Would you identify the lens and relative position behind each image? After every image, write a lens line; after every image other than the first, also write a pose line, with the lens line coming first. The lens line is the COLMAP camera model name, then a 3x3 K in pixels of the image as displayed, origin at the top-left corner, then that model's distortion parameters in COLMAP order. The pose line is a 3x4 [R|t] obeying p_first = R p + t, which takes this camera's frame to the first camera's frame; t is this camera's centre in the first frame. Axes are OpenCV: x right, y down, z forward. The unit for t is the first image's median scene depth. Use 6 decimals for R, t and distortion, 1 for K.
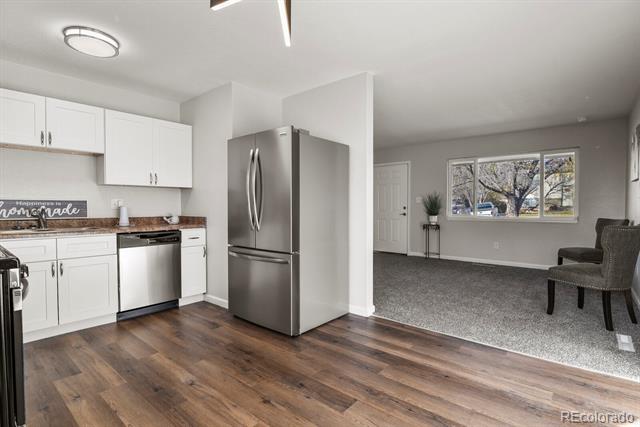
lens RADIAL K [[310.5, 0, 320.0], [0, 310.5, 213.5], [0, 0, 1]] dist [-0.013509, -0.000906]
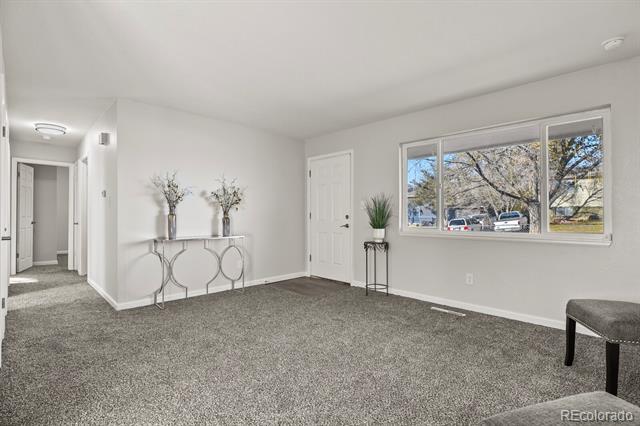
lens RADIAL K [[307.9, 0, 320.0], [0, 307.9, 213.0], [0, 0, 1]] dist [-0.002191, -0.000238]
pose [[0.996430, 0.001275, -0.084418, 0.288075], [-0.003893, 0.999516, -0.030855, -0.005379], [0.084338, 0.031073, 0.995953, 0.319760]]
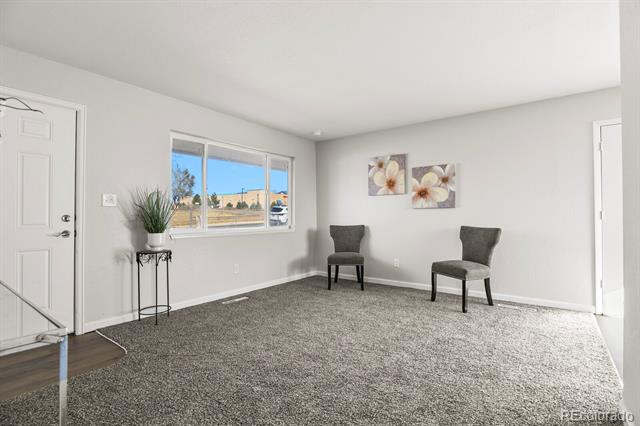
lens RADIAL K [[310.5, 0, 320.0], [0, 310.5, 213.0], [0, 0, 1]] dist [-0.013509, -0.000906]
pose [[-0.054316, 0.006929, 0.998500, -0.151887], [0.021565, 0.999751, -0.005764, -0.016434], [-0.998291, 0.021219, -0.054452, 0.738457]]
